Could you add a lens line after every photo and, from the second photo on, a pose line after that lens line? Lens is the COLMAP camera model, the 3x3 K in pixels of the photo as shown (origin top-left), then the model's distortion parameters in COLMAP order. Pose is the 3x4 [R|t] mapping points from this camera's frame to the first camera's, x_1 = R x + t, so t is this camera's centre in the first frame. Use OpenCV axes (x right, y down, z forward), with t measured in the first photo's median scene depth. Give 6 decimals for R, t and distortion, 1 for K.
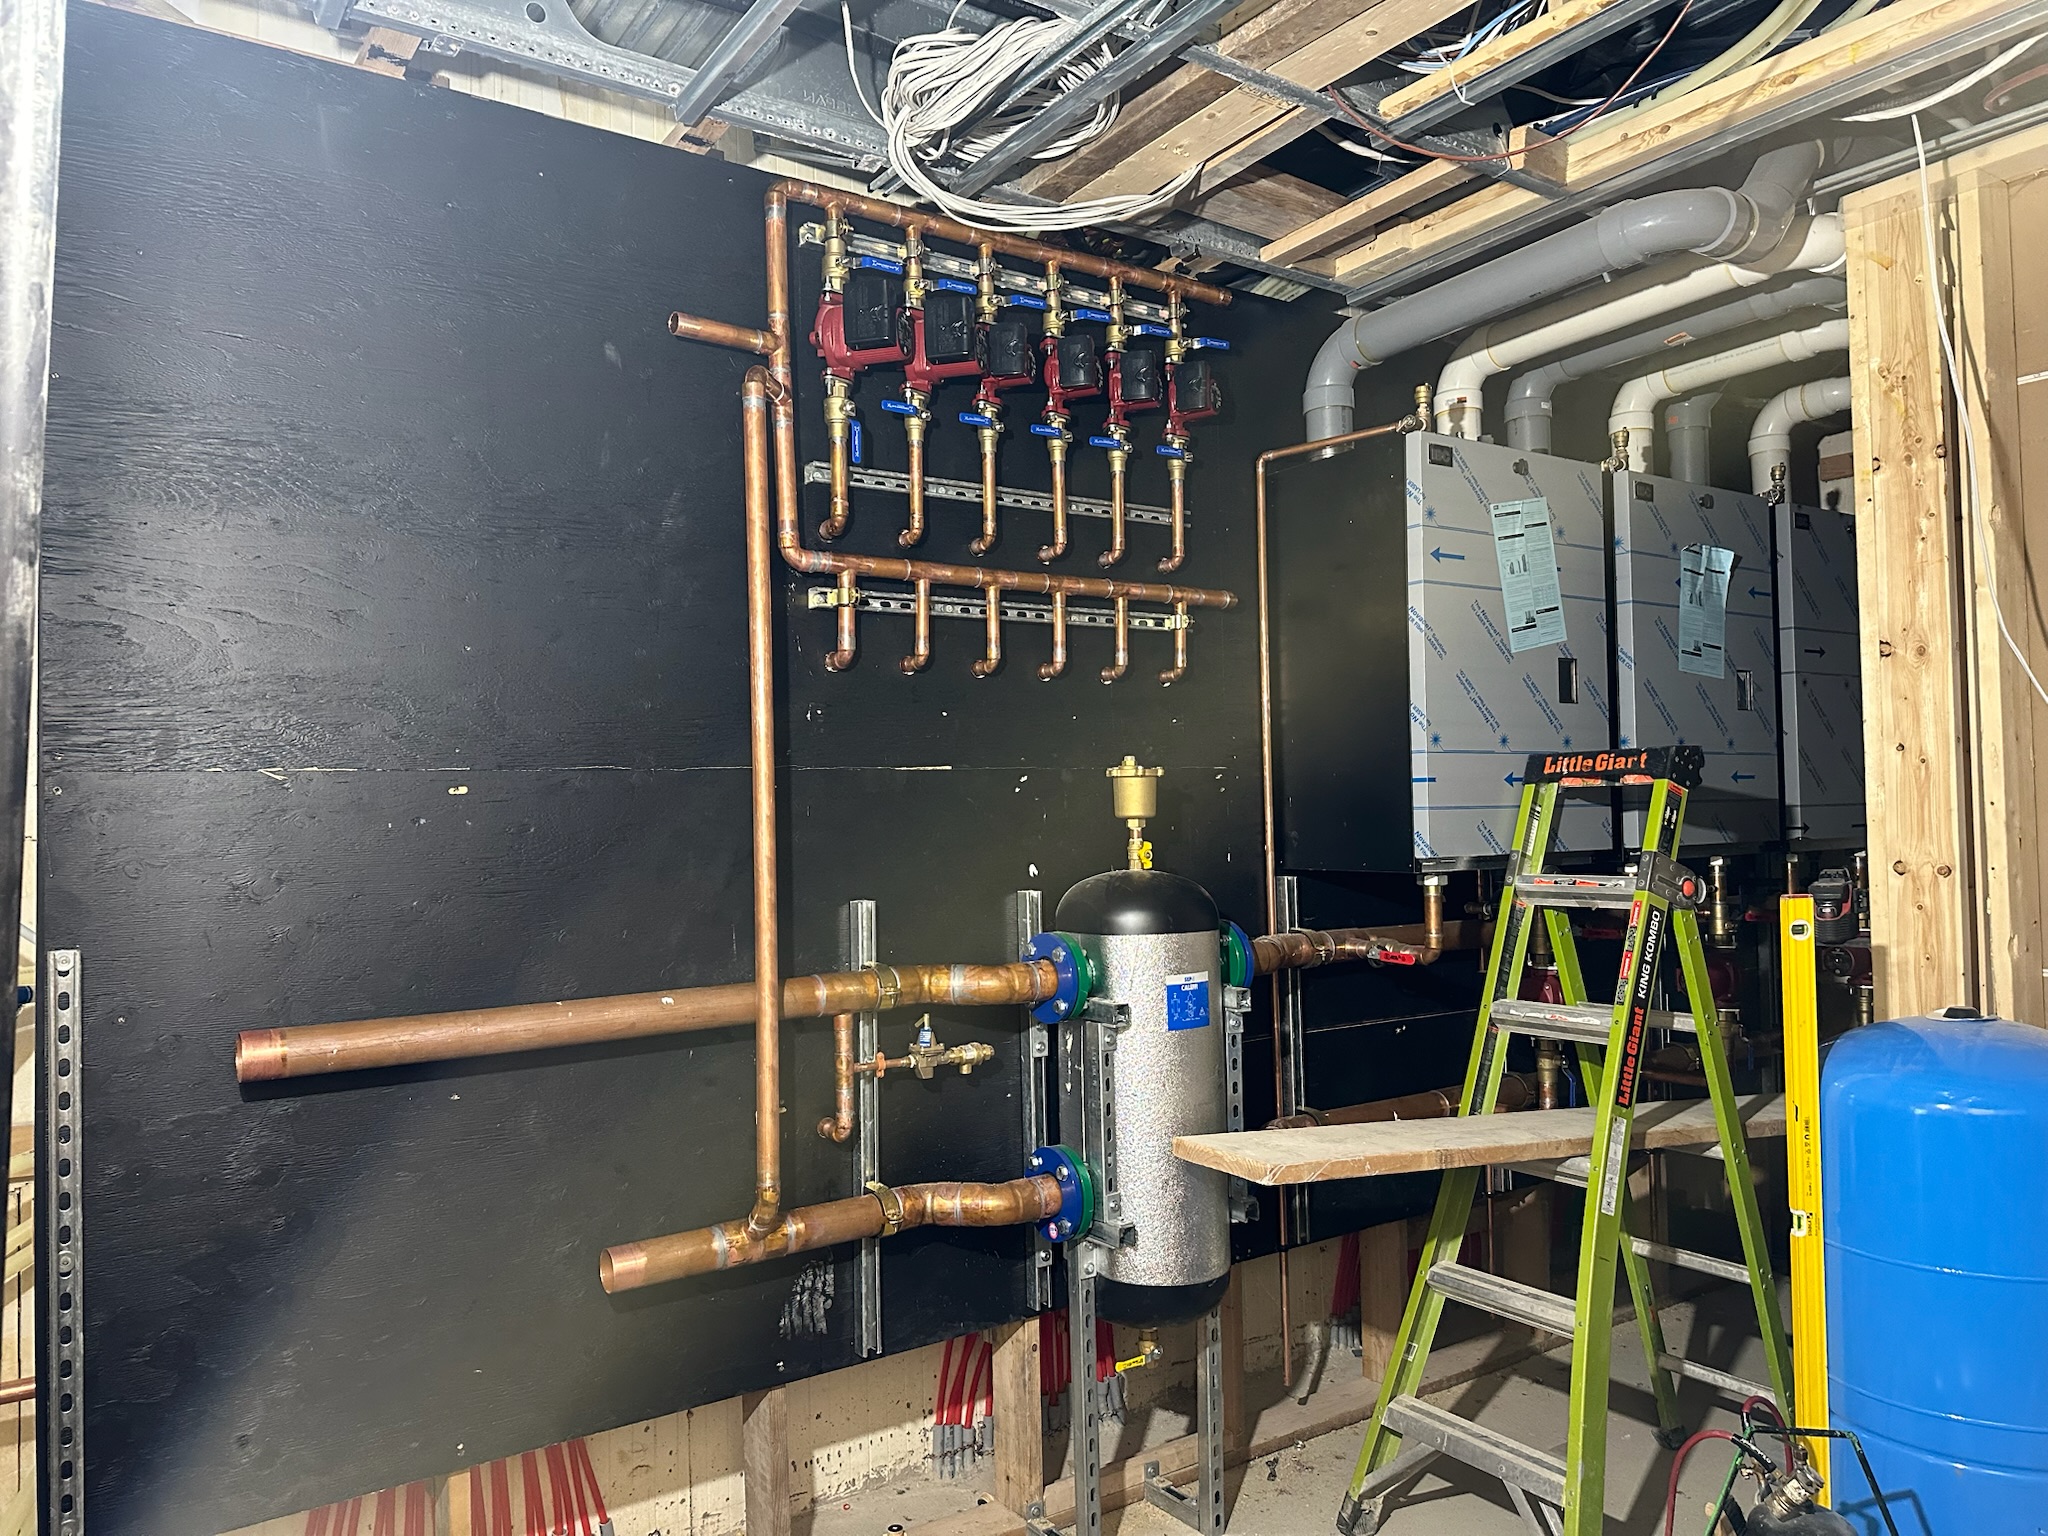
lens RADIAL K [[1394.8, 0, 1024.0], [0, 1394.8, 768.0], [0, 0, 1]] dist [0.195260, -0.313032]
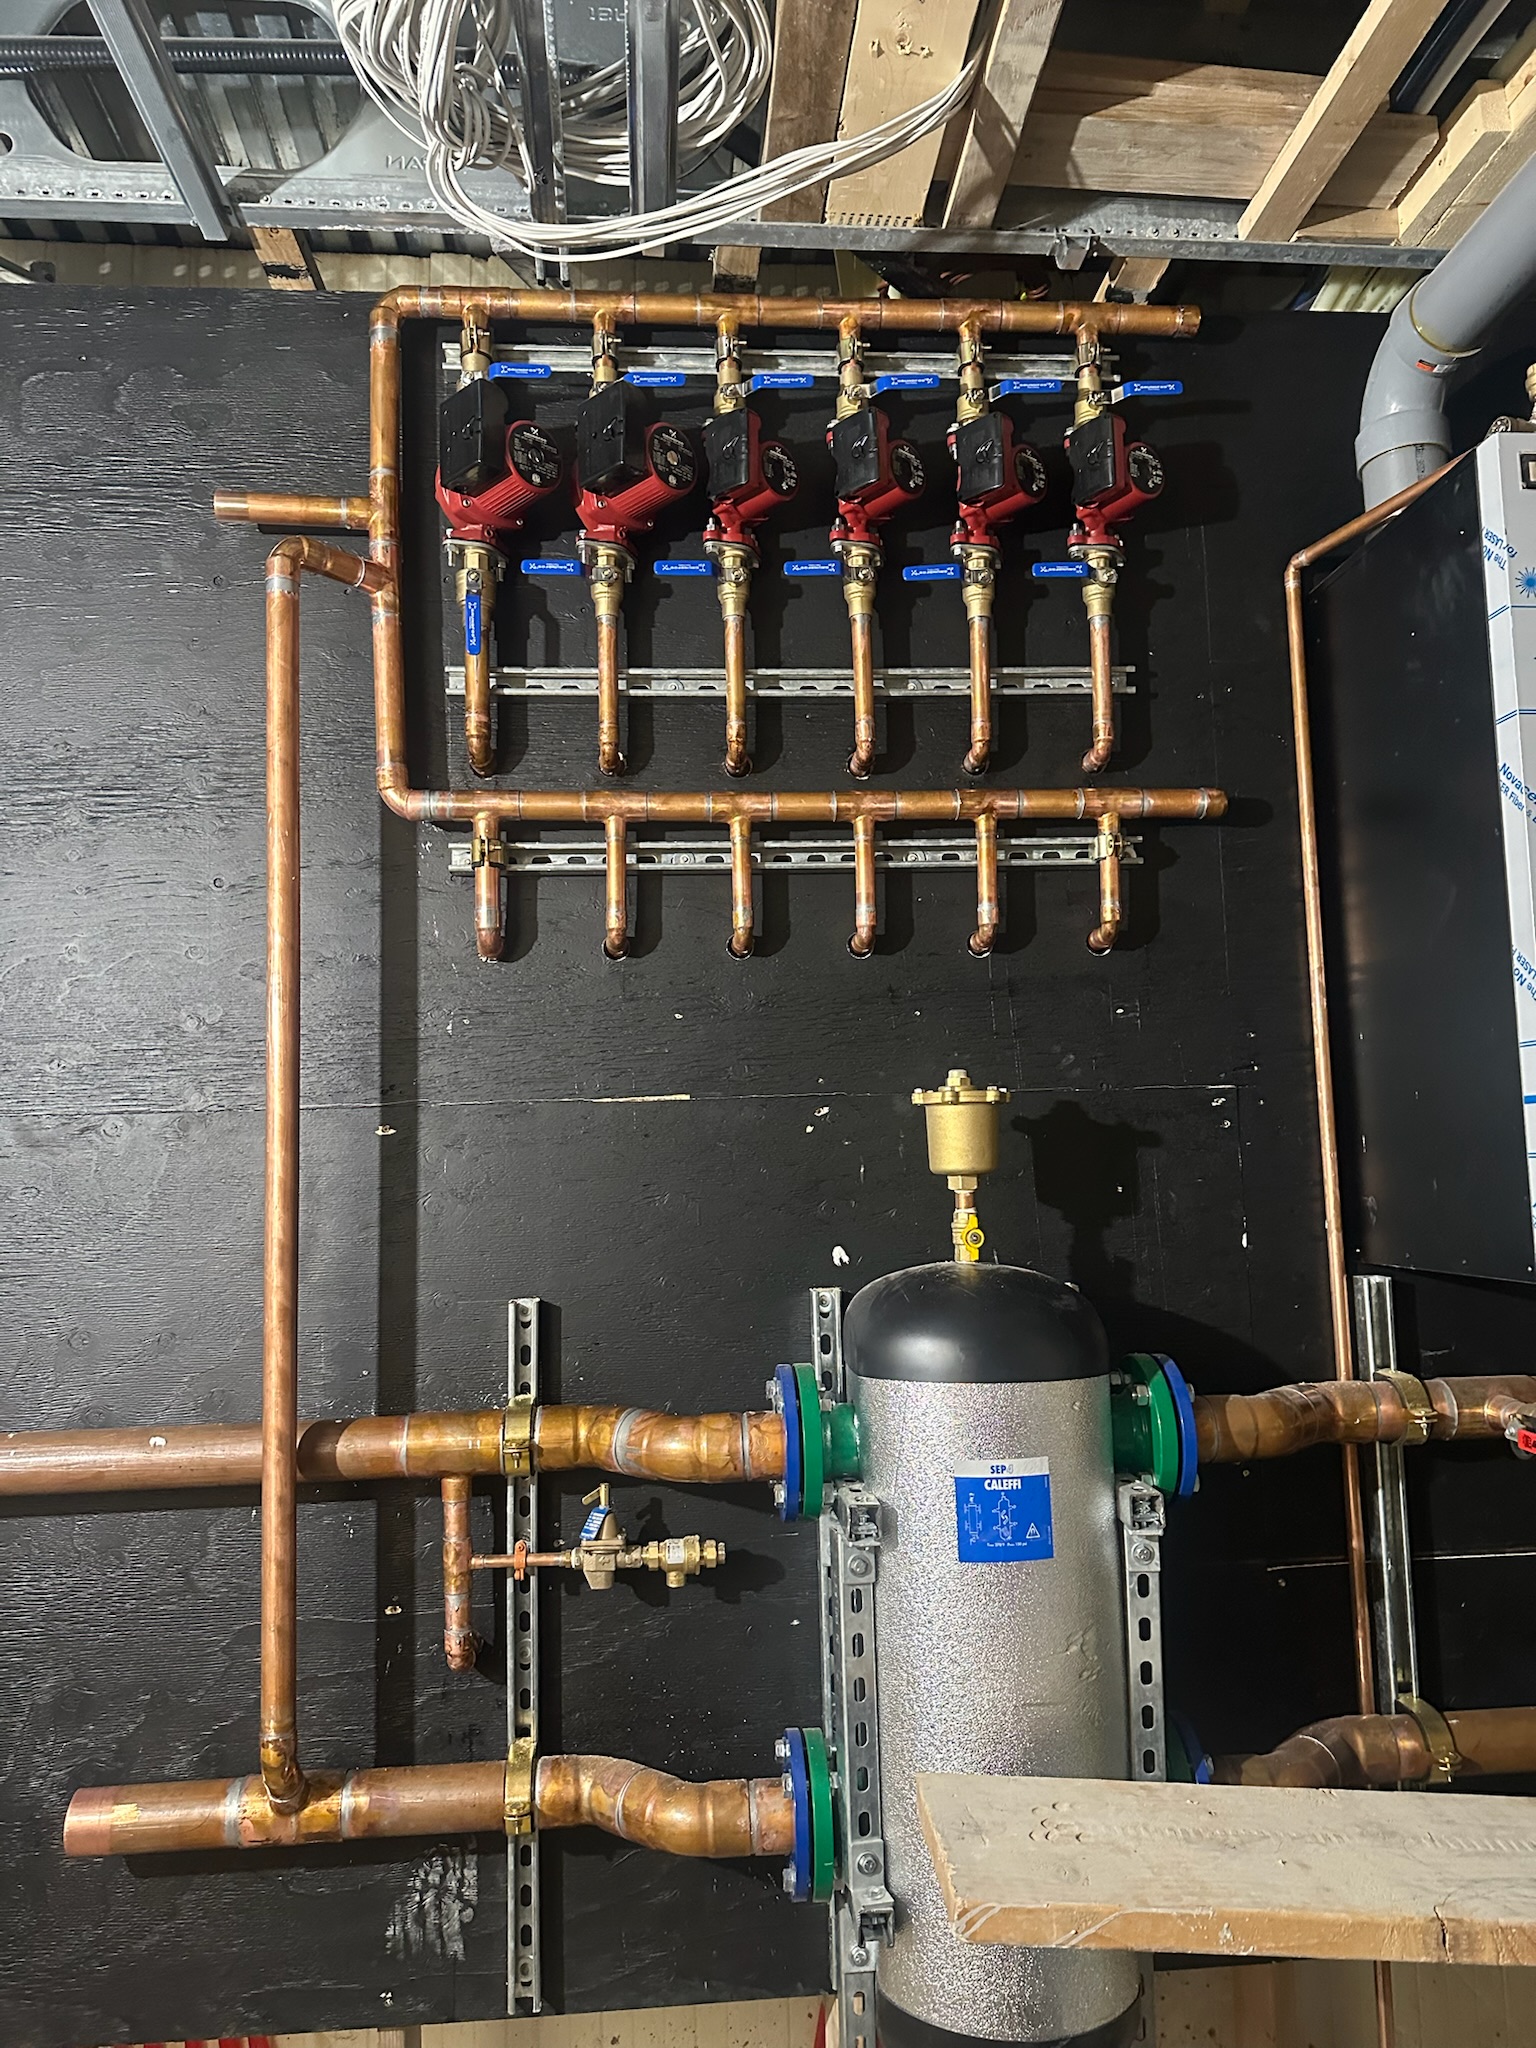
lens RADIAL K [[1435.9, 0, 768.0], [0, 1435.9, 1024.0], [0, 0, 1]] dist [0.070590, -0.088316]
pose [[0.871643, -0.049709, -0.487614, 0.319878], [0.021511, 0.997765, -0.063264, 0.009005], [0.489669, 0.044655, 0.870764, 0.443206]]
